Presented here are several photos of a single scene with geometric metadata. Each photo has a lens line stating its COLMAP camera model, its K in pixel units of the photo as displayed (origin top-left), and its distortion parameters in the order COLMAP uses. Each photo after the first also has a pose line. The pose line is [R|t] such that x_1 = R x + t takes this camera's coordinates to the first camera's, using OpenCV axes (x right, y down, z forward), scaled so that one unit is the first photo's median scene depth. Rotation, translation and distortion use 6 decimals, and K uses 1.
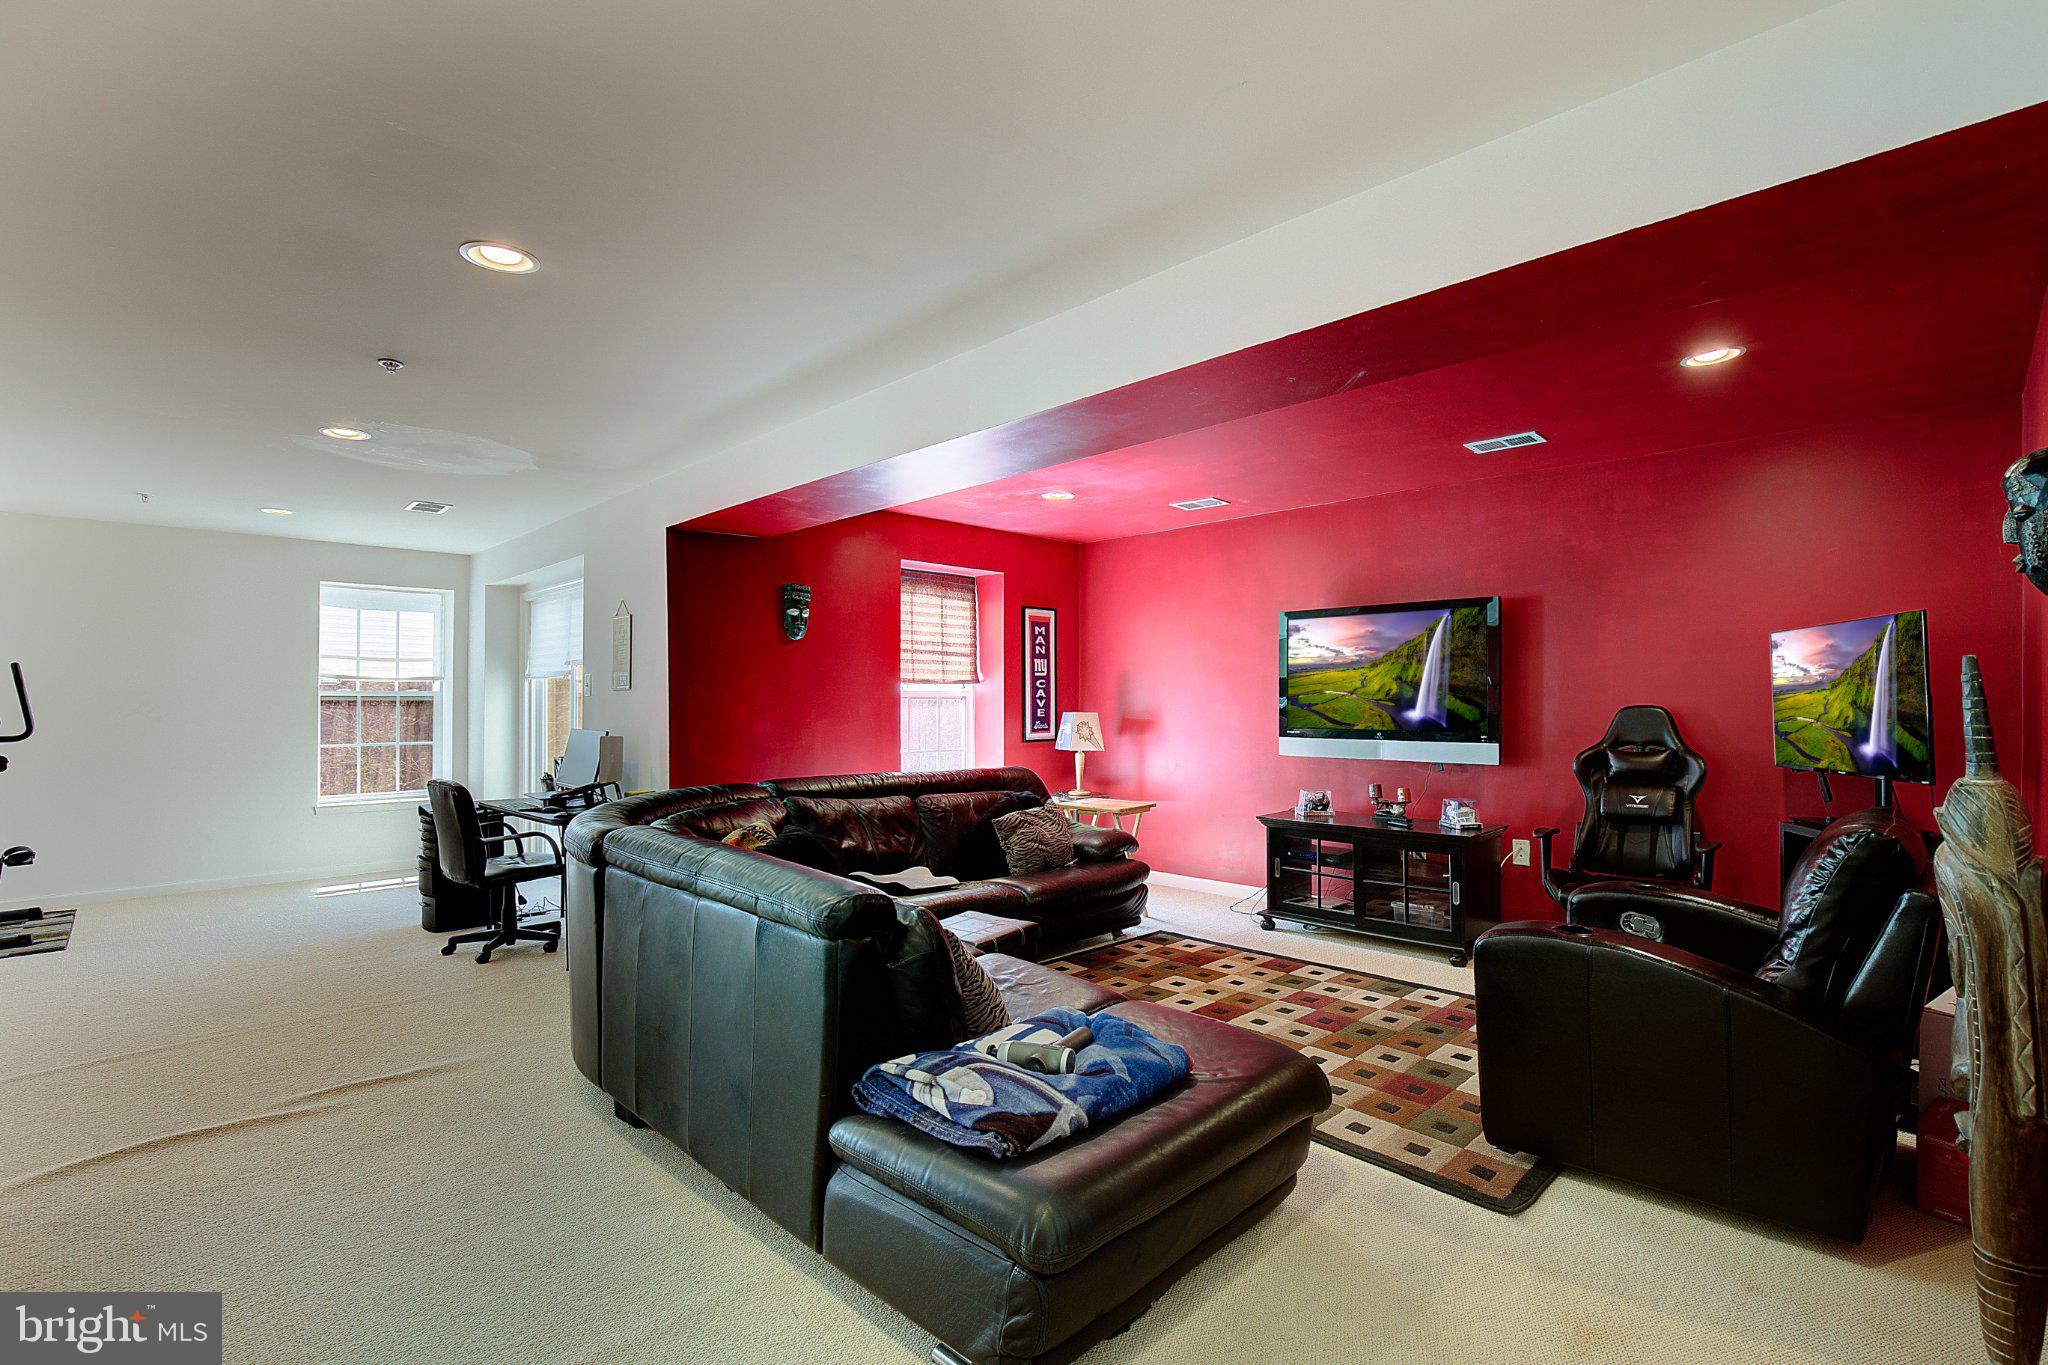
lens RADIAL K [[950.4, 0, 1069.9], [0, 950.4, 710.6], [0, 0, 1]] dist [-0.003997, 0.000419]
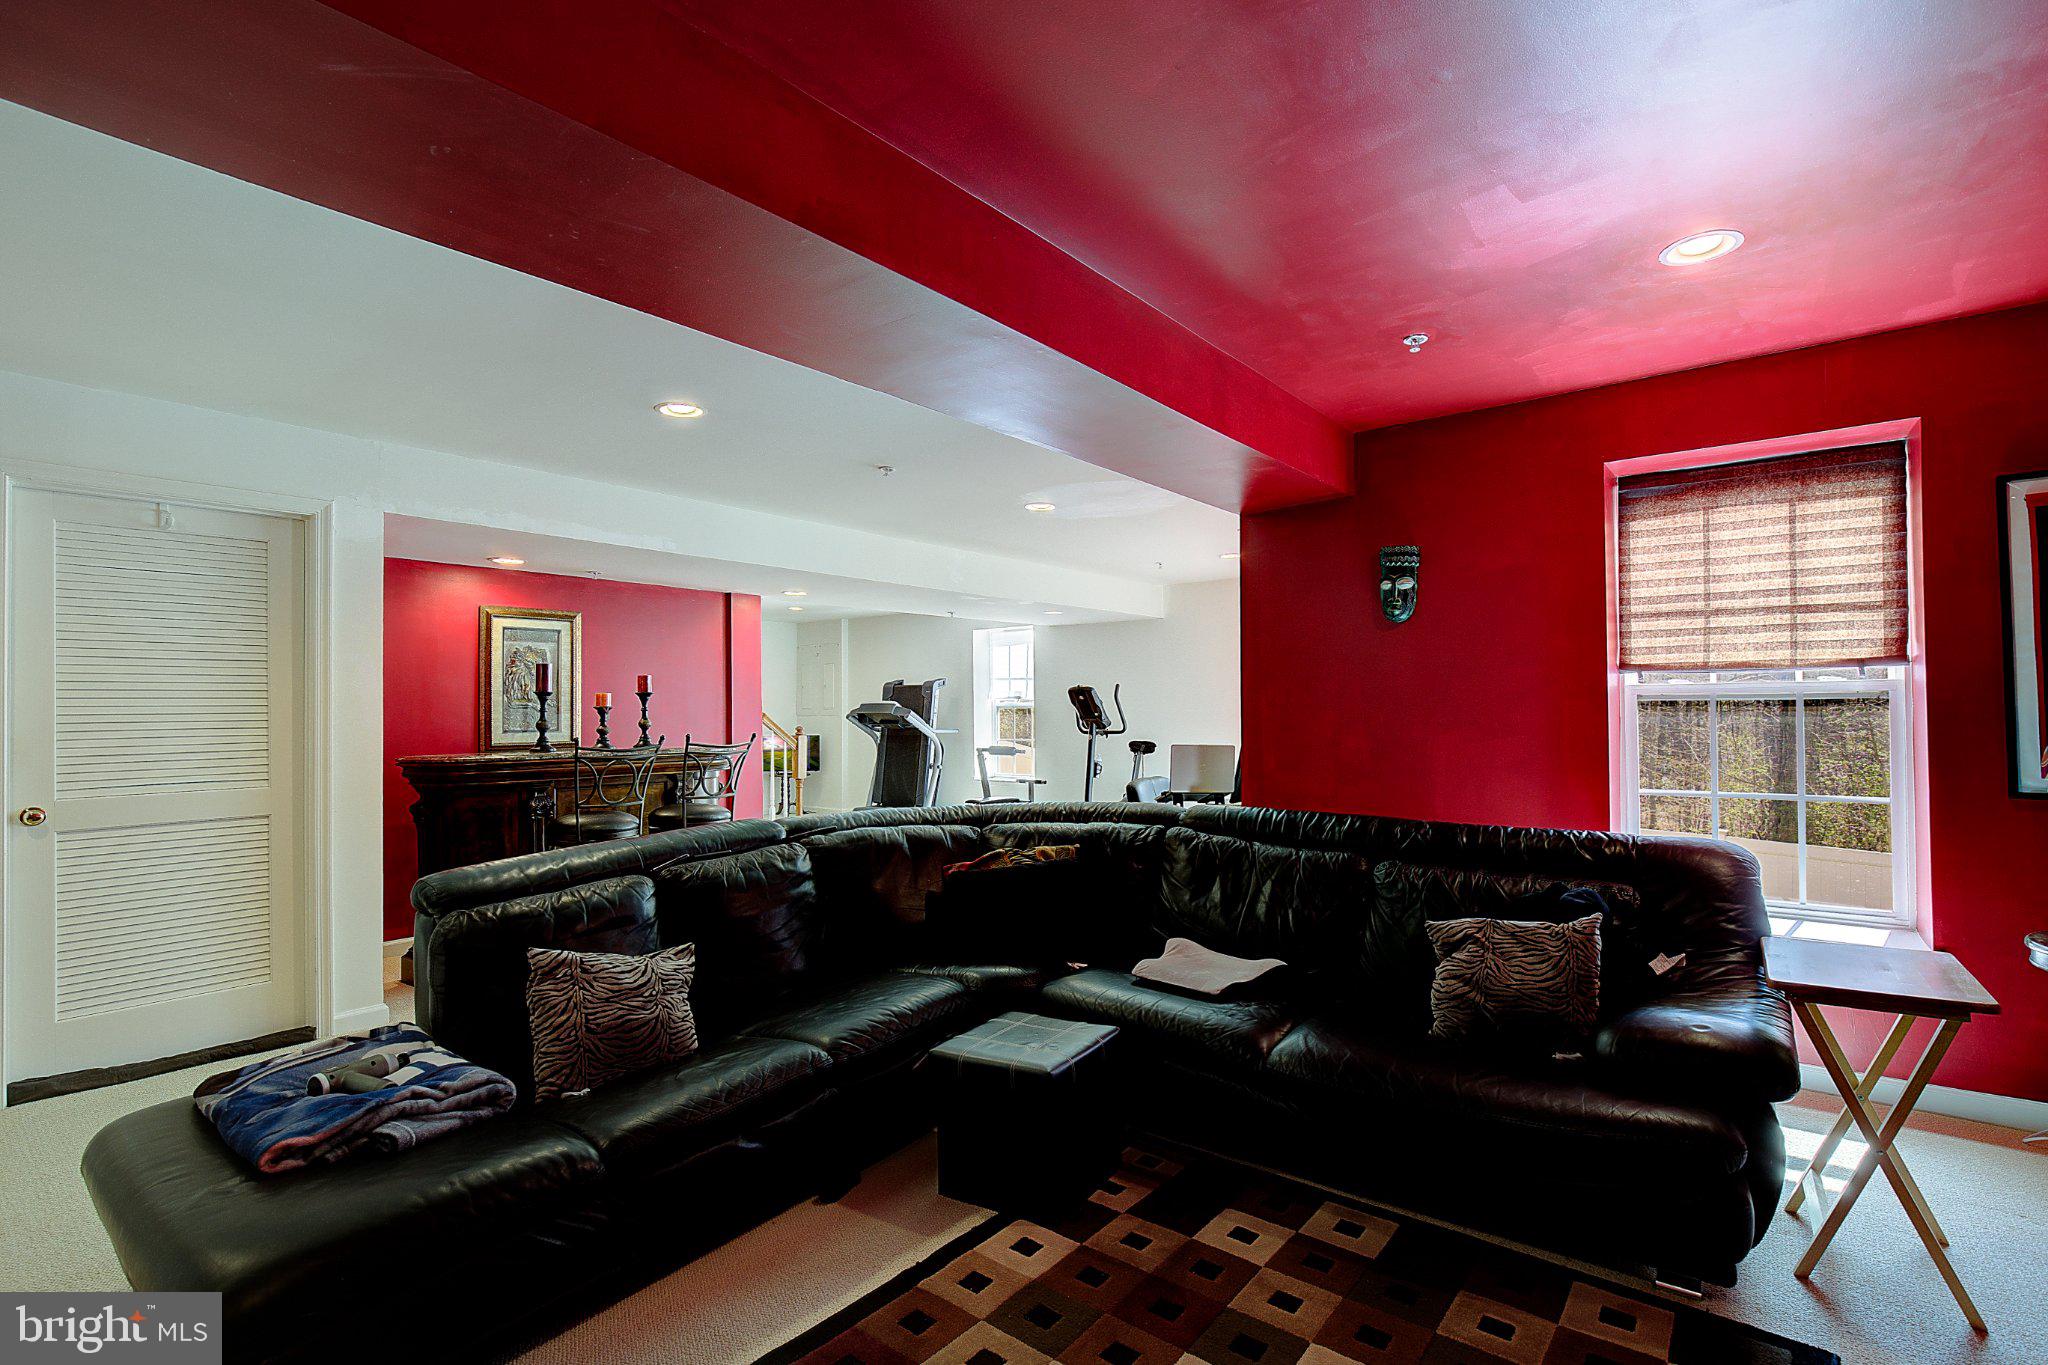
lens RADIAL K [[950.4, 0, 1027.0], [0, 950.4, 689.1], [0, 0, 1]] dist [-0.003997, 0.000419]
pose [[0.090220, -0.019912, -0.995723, 0.330040], [0.004576, 0.999798, -0.019578, -0.008962], [0.995911, -0.002790, 0.090293, 0.527281]]
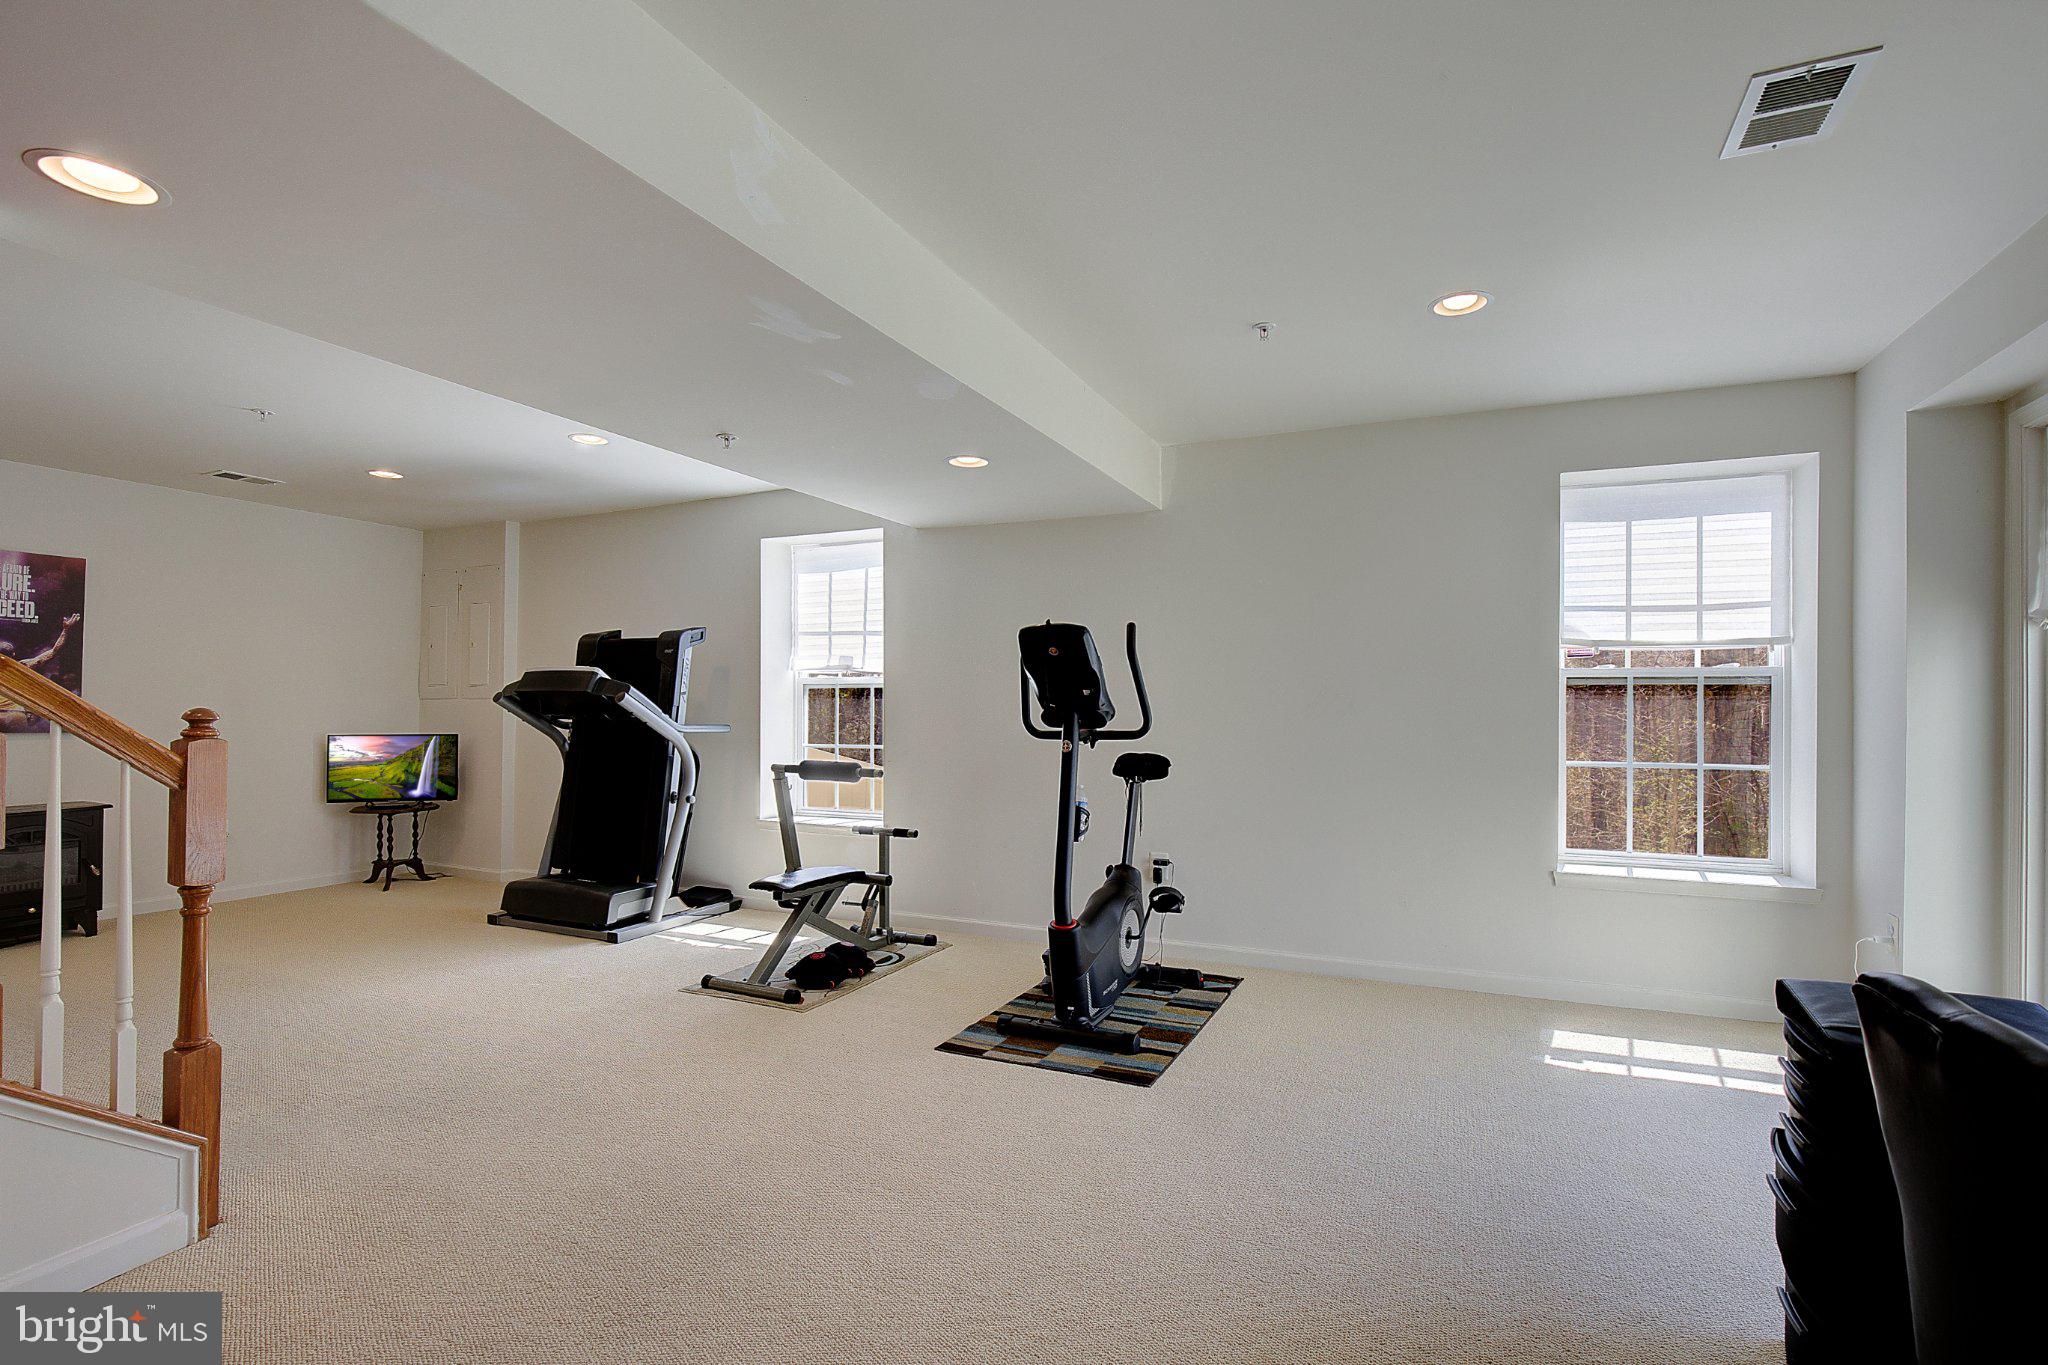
lens RADIAL K [[950.4, 0, 1008.8], [0, 950.4, 690.9], [0, 0, 1]] dist [-0.003997, 0.000419]
pose [[0.321885, -0.014155, -0.946673, -0.371736], [-0.011936, 0.999748, -0.019007, 0.008450], [0.946704, 0.017418, 0.321635, 0.520383]]
